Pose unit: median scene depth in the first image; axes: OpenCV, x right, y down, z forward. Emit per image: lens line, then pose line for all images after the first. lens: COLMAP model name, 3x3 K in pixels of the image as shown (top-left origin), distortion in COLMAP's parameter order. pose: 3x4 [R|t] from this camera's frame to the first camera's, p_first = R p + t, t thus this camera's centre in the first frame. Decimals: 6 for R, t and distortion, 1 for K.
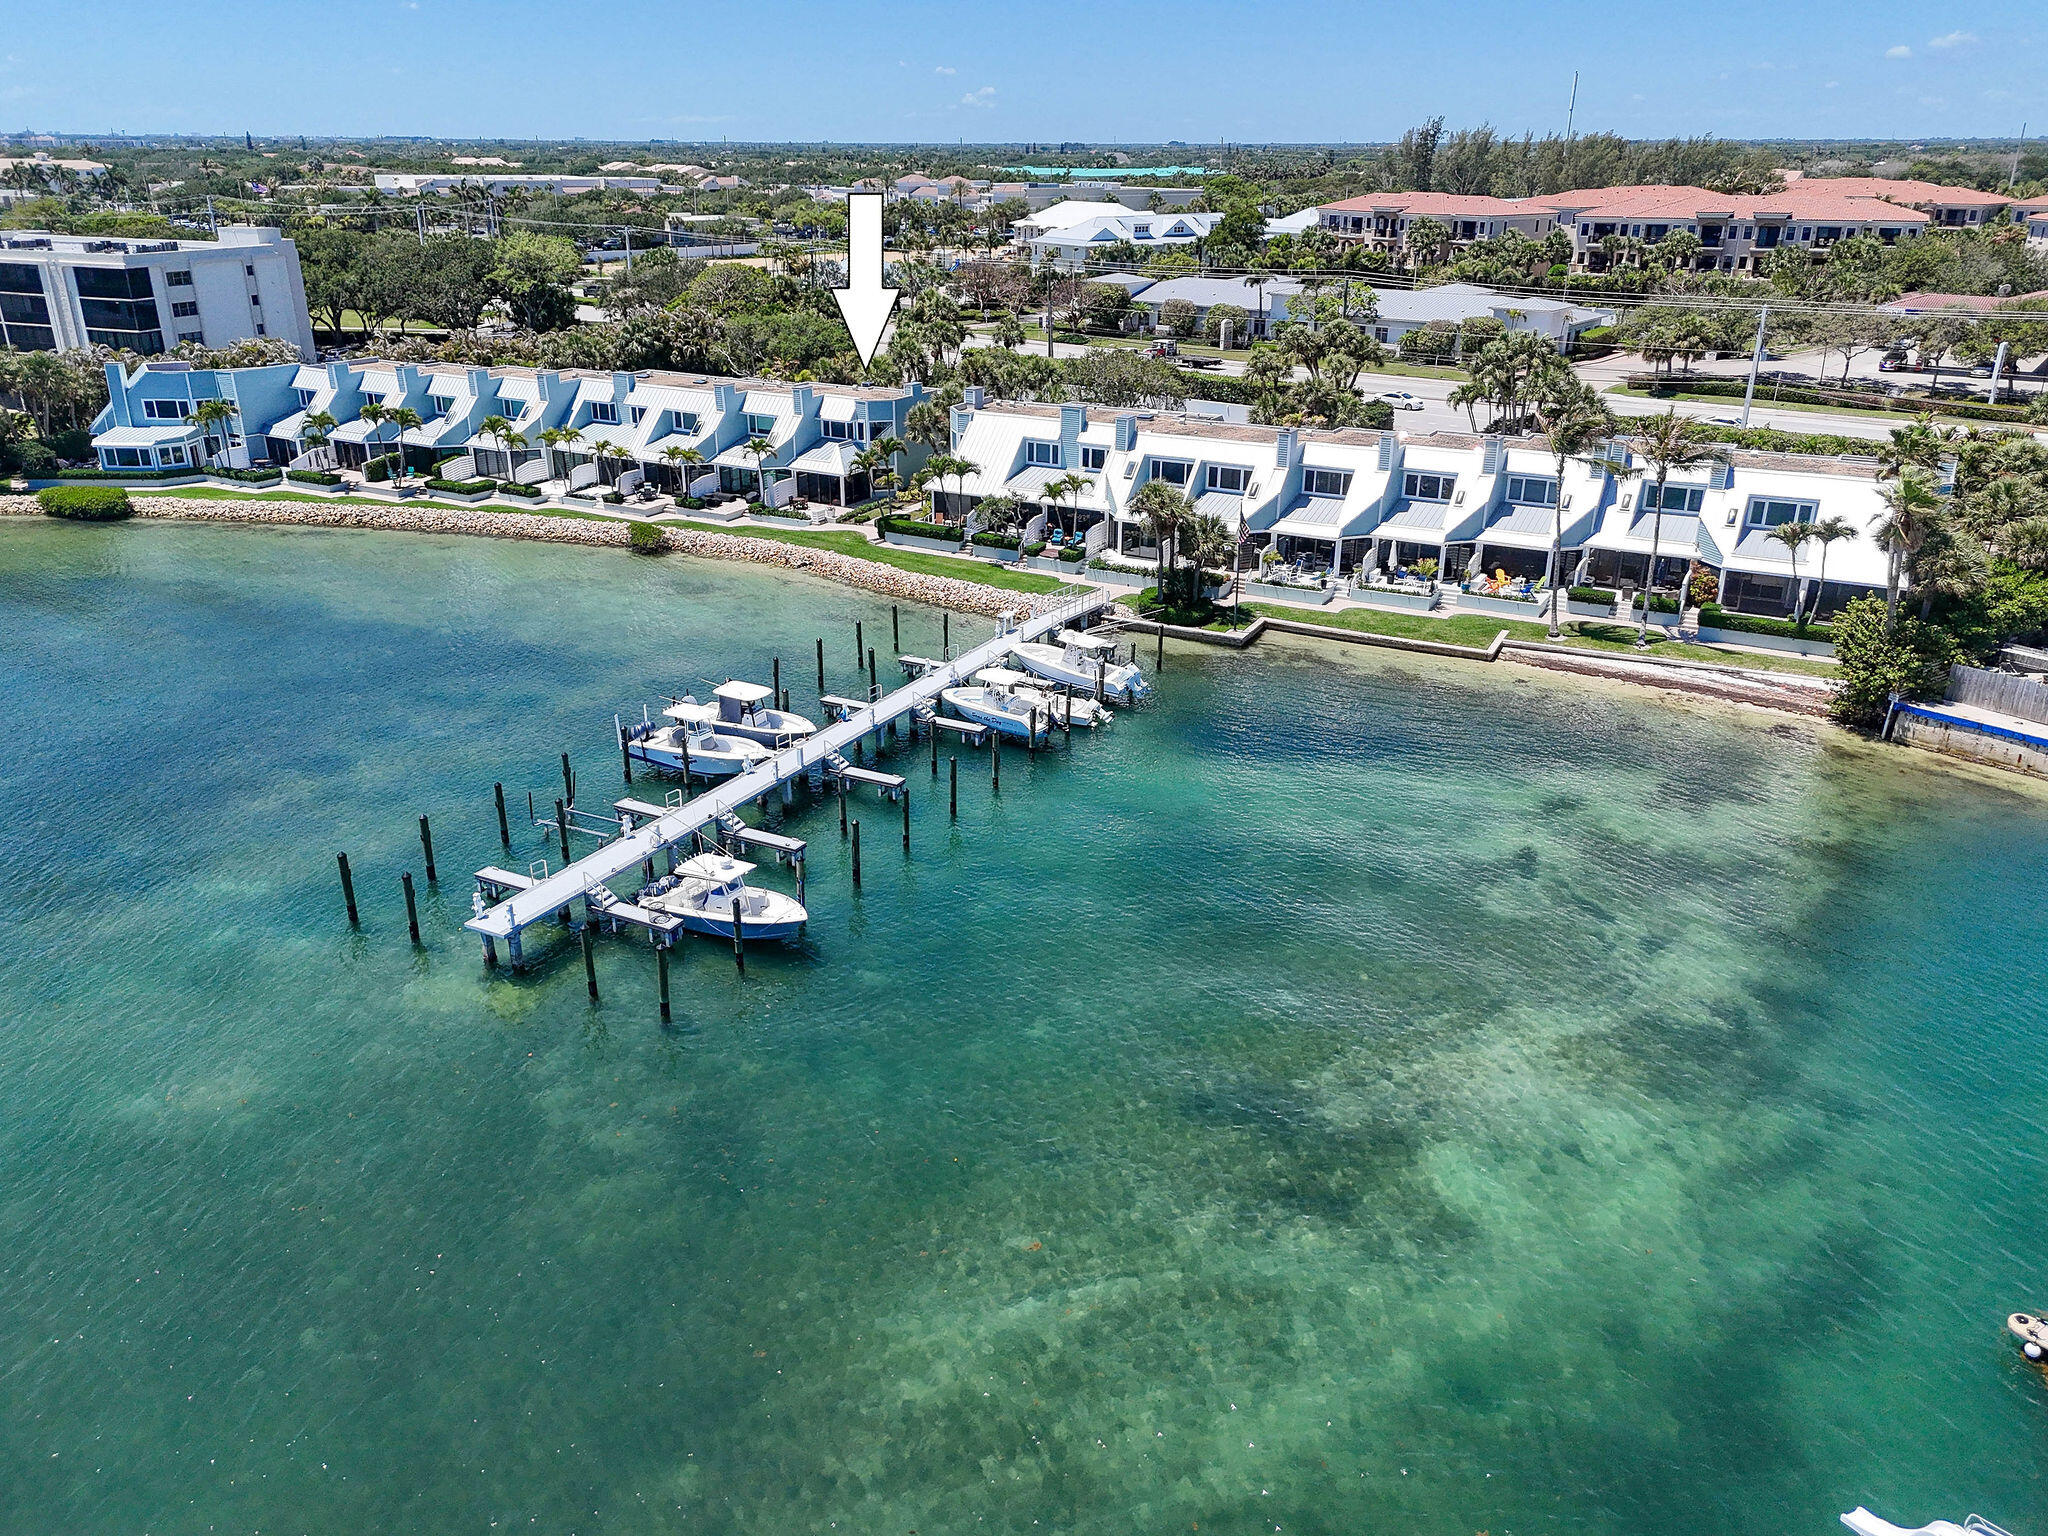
lens RADIAL K [[1515.6, 0, 1028.9], [0, 1515.6, 766.4], [0, 0, 1]] dist [0.061356, -0.044717]
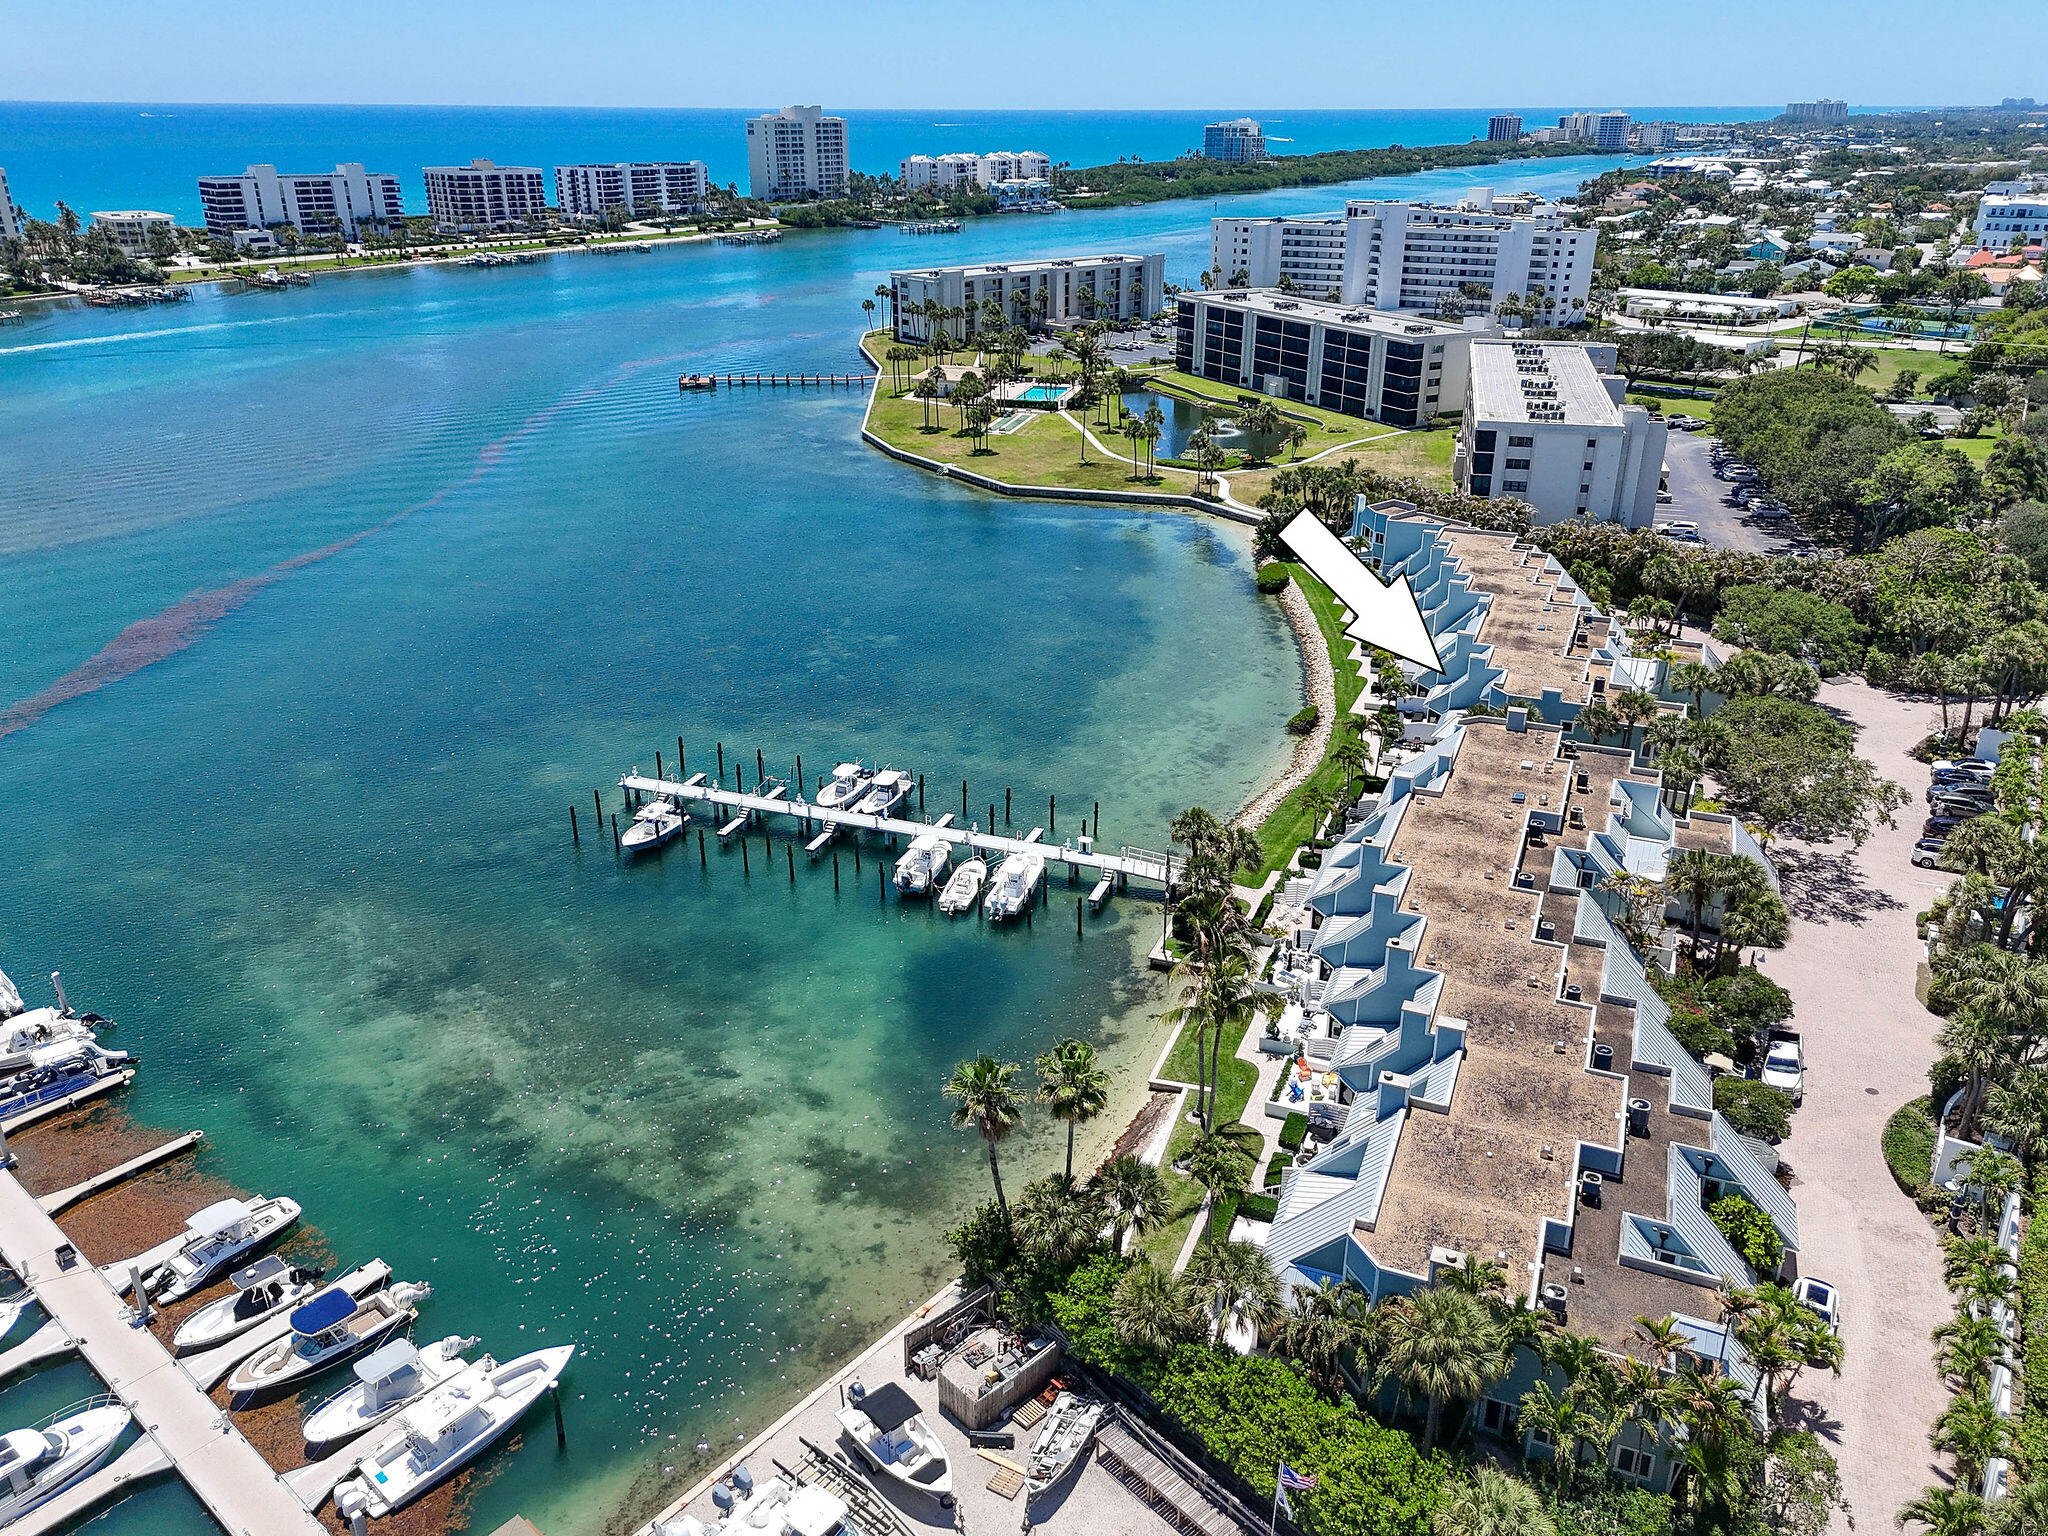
lens RADIAL K [[1515.6, 0, 1016.6], [0, 1515.6, 766.9], [0, 0, 1]] dist [0.061356, -0.044717]
pose [[0.106959, 0.388363, -0.915278, 0.873330], [-0.369194, 0.870256, 0.326116, -0.425254], [0.923177, 0.303034, 0.236463, 0.472816]]
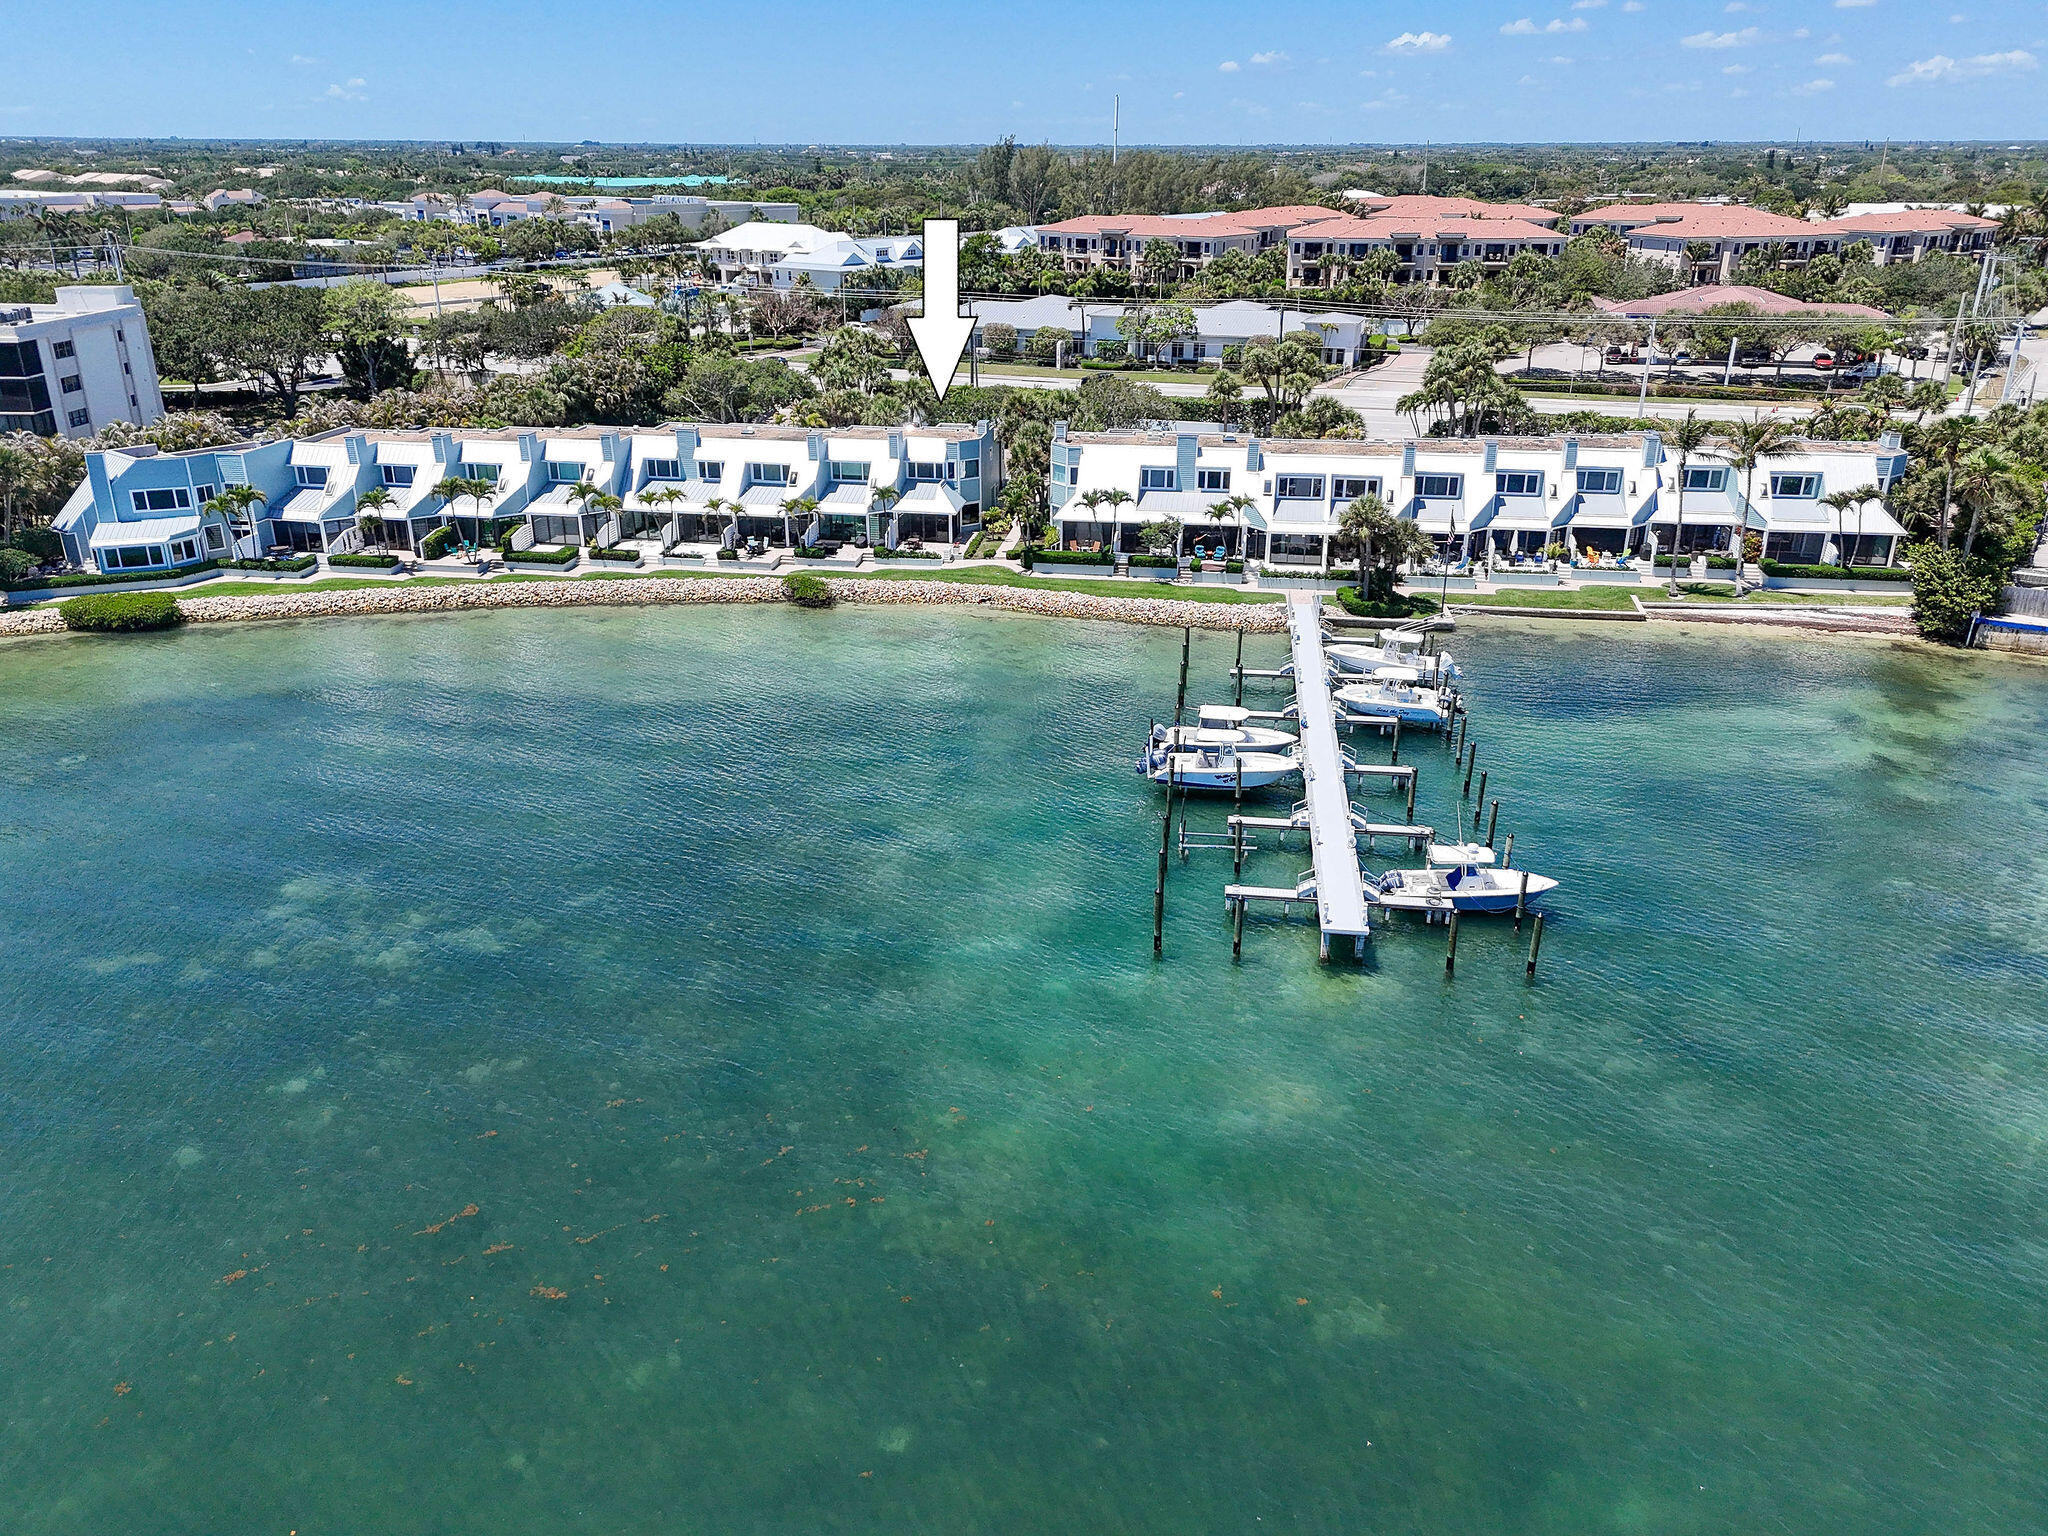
lens RADIAL K [[1515.6, 0, 1025.1], [0, 1515.6, 767.6], [0, 0, 1]] dist [0.061356, -0.044717]
pose [[0.936248, -0.133440, 0.325013, -0.443132], [0.133092, 0.990827, 0.023413, -0.035334], [-0.325156, 0.021336, 0.945420, -0.005312]]
